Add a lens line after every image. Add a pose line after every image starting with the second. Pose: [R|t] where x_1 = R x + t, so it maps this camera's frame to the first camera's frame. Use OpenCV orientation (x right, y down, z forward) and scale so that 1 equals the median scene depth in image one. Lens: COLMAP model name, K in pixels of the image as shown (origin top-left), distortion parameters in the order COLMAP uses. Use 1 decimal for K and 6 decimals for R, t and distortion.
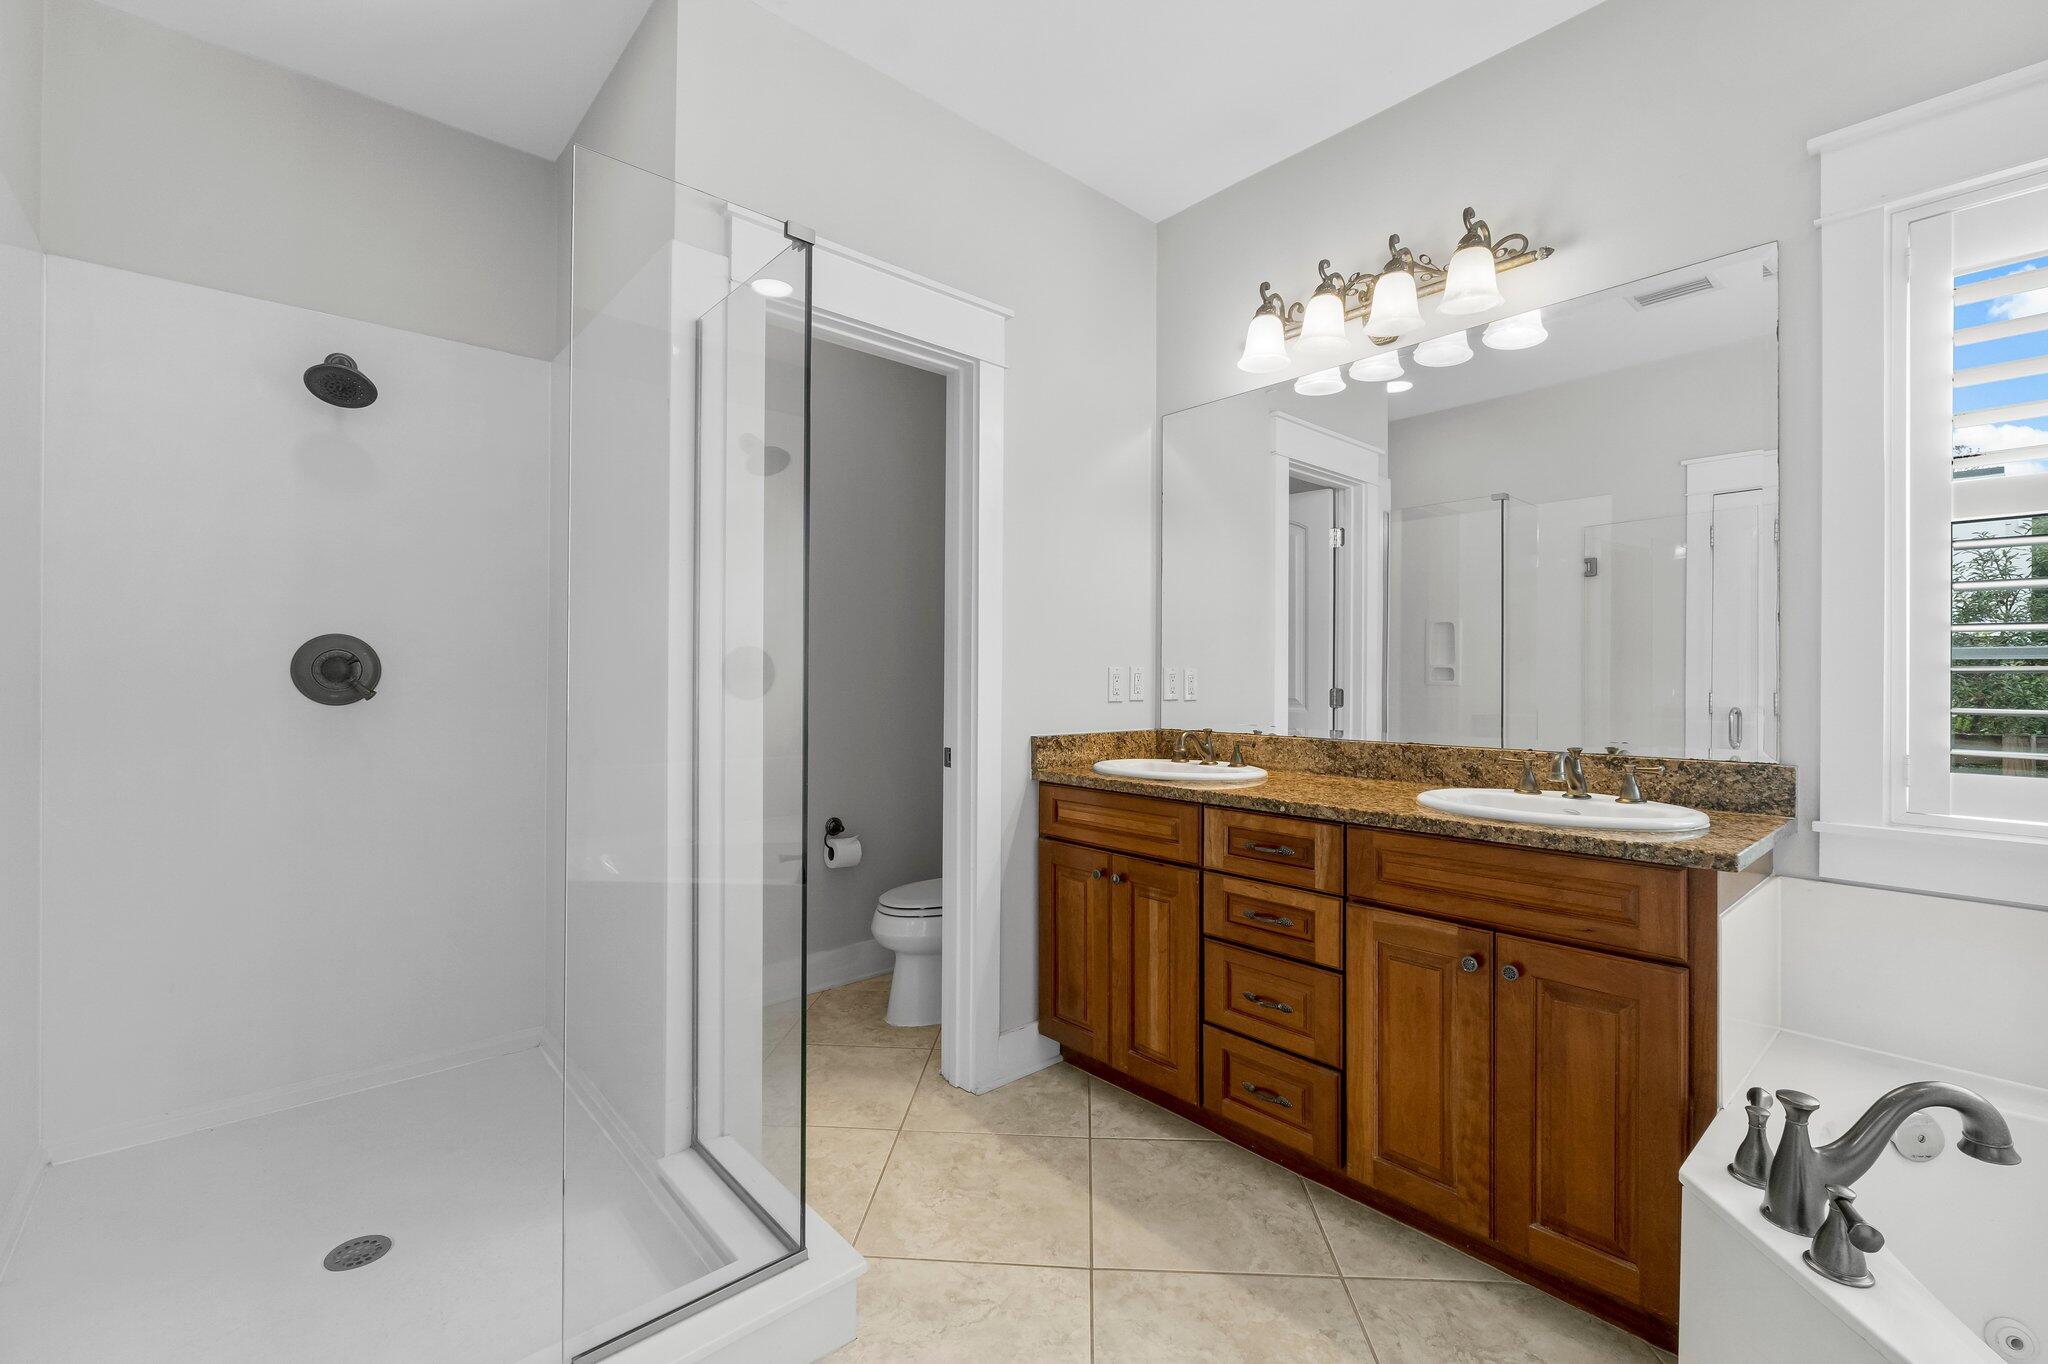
lens RADIAL K [[865.8, 0, 1039.5], [0, 865.8, 677.5], [0, 0, 1]] dist [-0.008093, -0.000809]
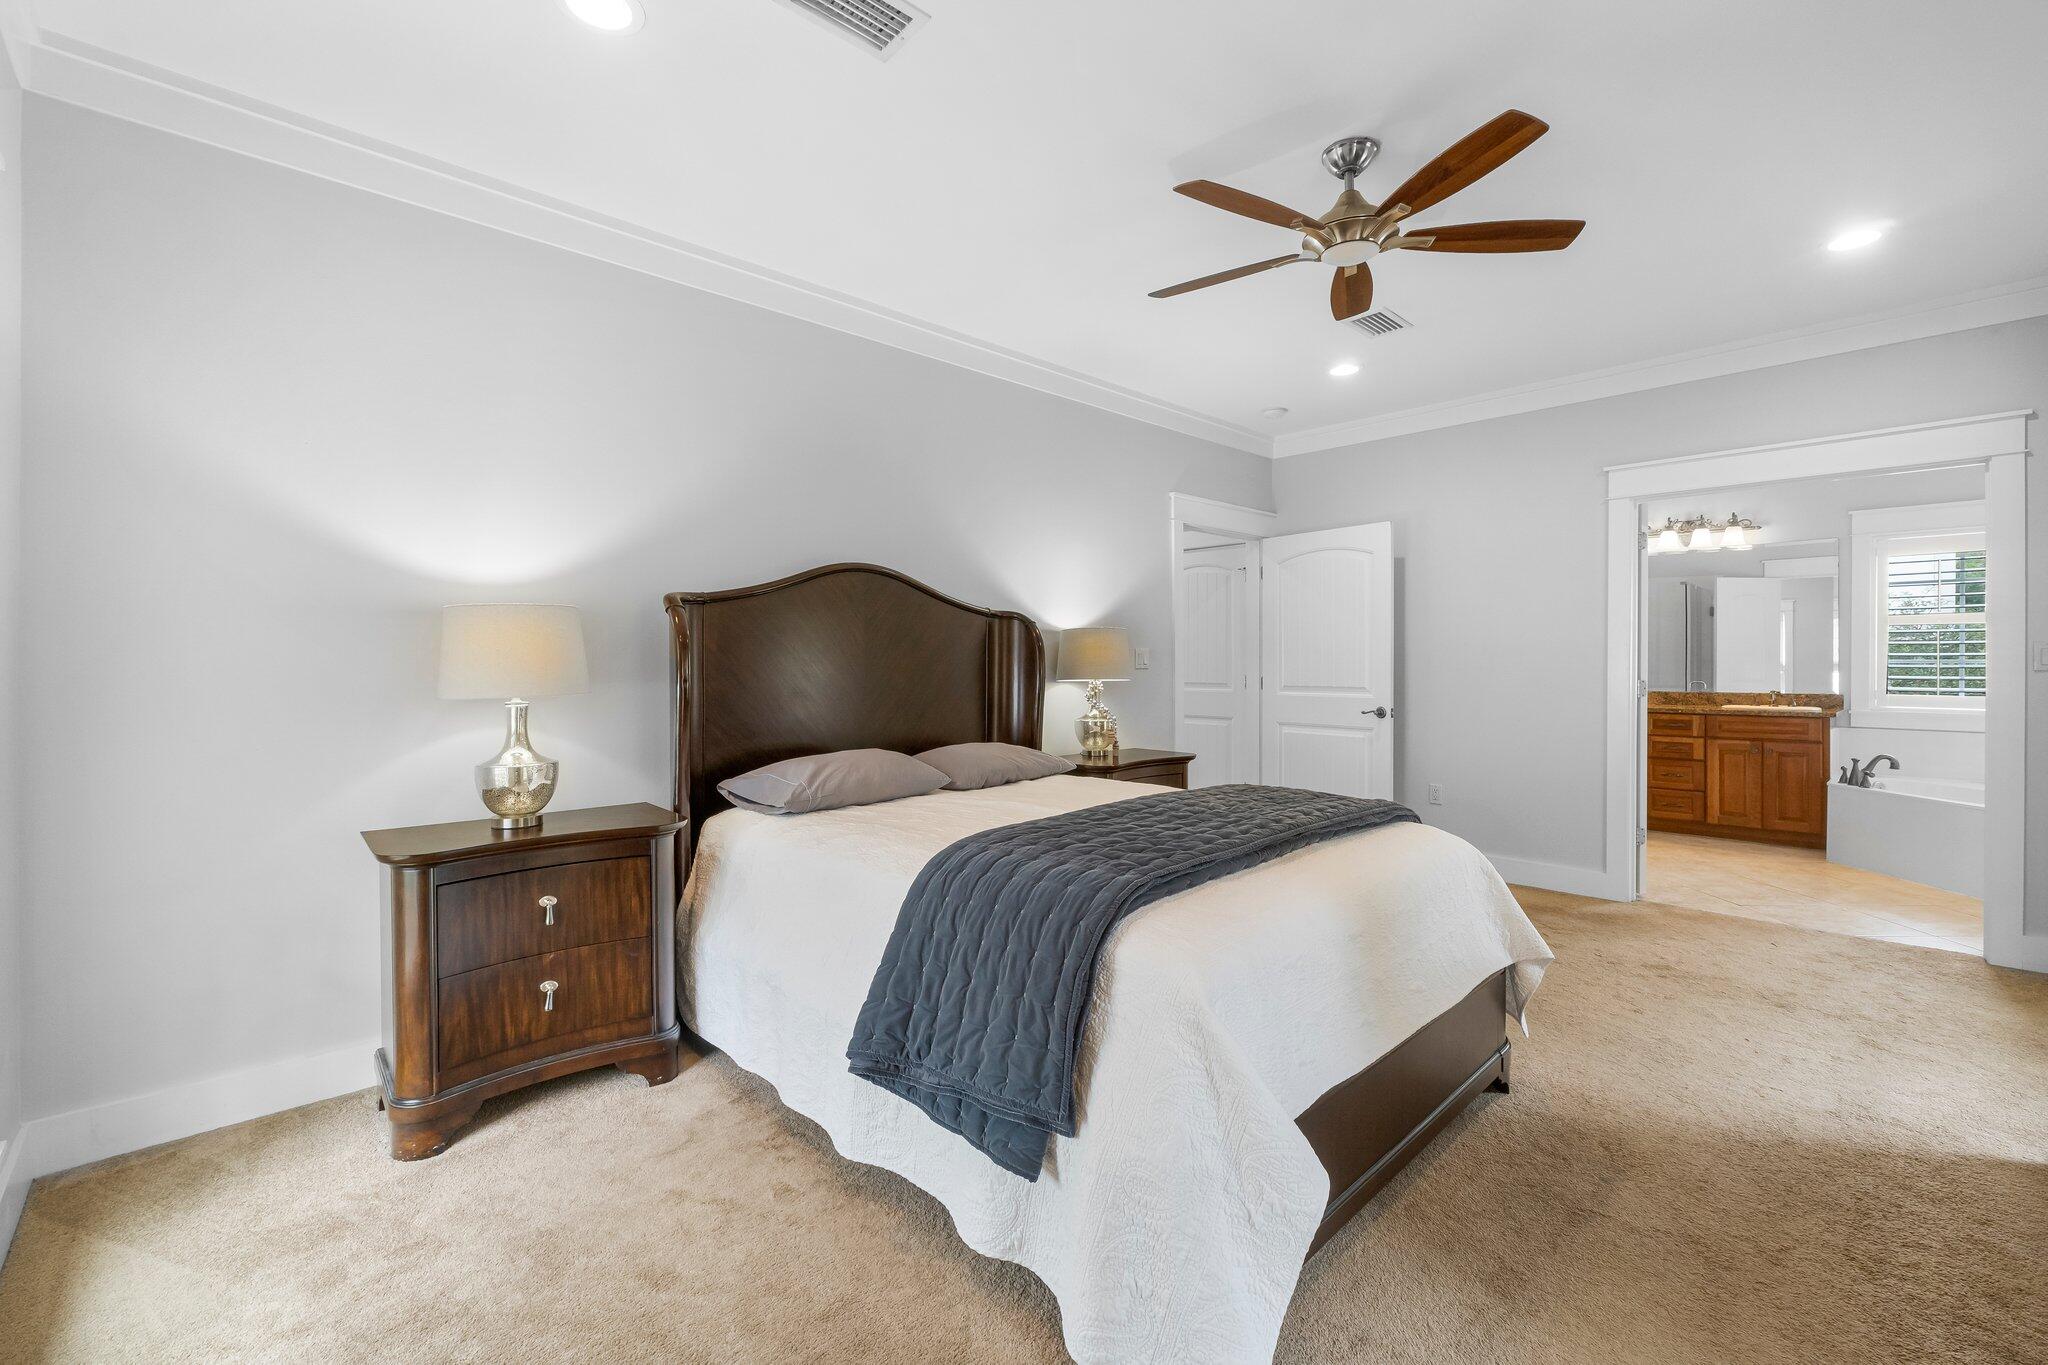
lens RADIAL K [[865.8, 0, 1030.0], [0, 865.8, 669.5], [0, 0, 1]] dist [-0.008093, -0.000809]
pose [[0.999390, -0.004232, 0.034673, -2.136499], [0.003830, 0.999925, 0.011647, -0.043060], [-0.034719, -0.011507, 0.999331, -1.990522]]
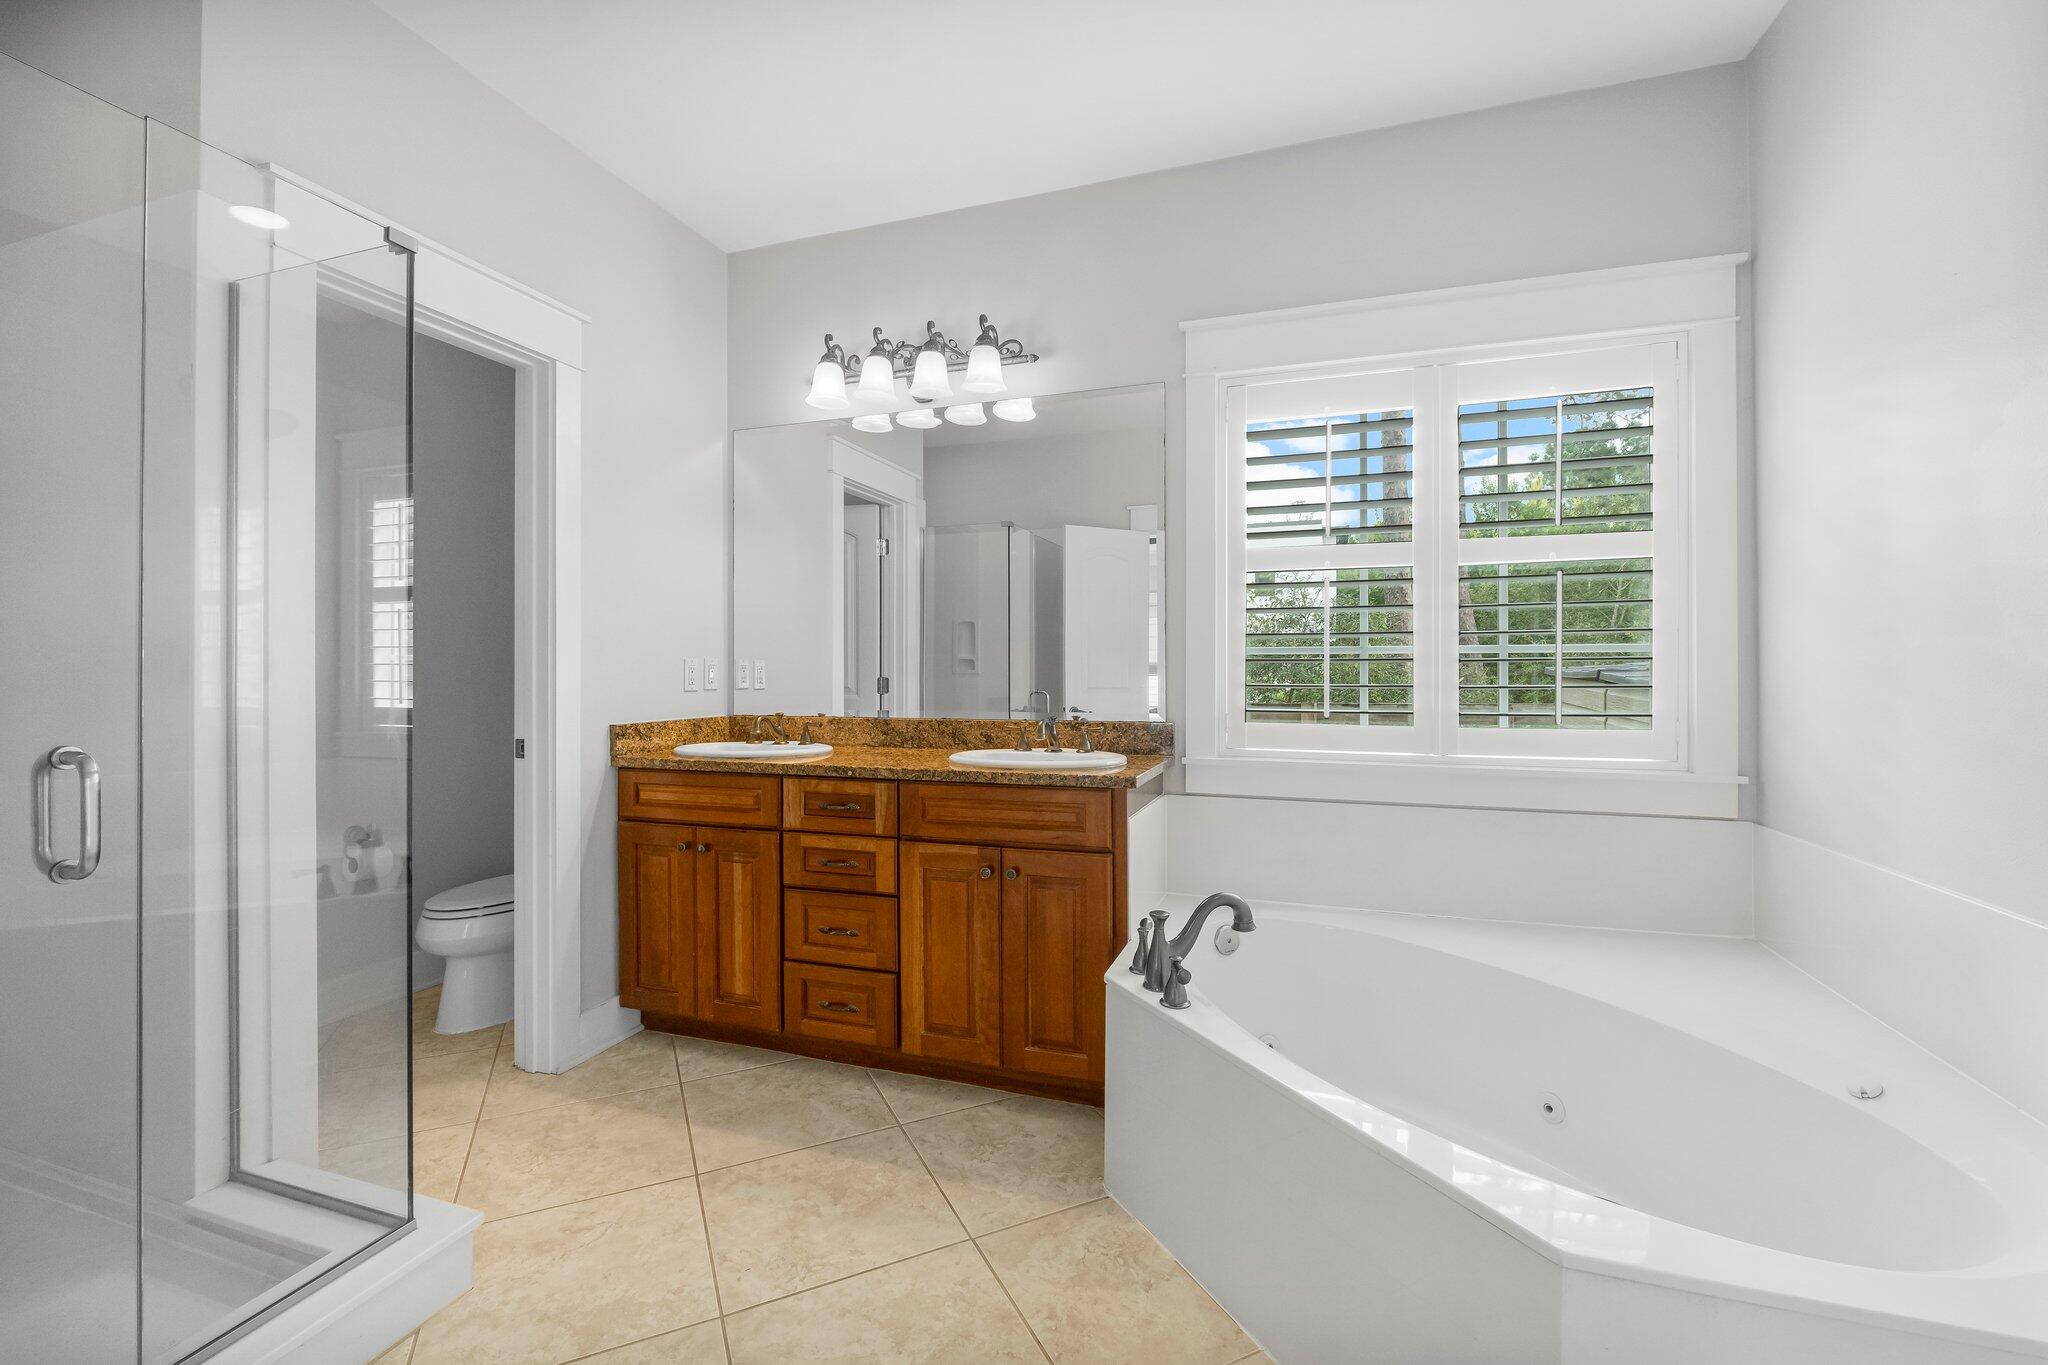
lens RADIAL K [[865.8, 0, 1020.2], [0, 865.8, 667.1], [0, 0, 1]] dist [-0.008093, -0.000809]
pose [[0.878002, -0.004132, 0.478639, -0.097827], [0.005061, 0.999987, -0.000651, 0.001475], [-0.478630, 0.002994, 0.878011, -0.207877]]
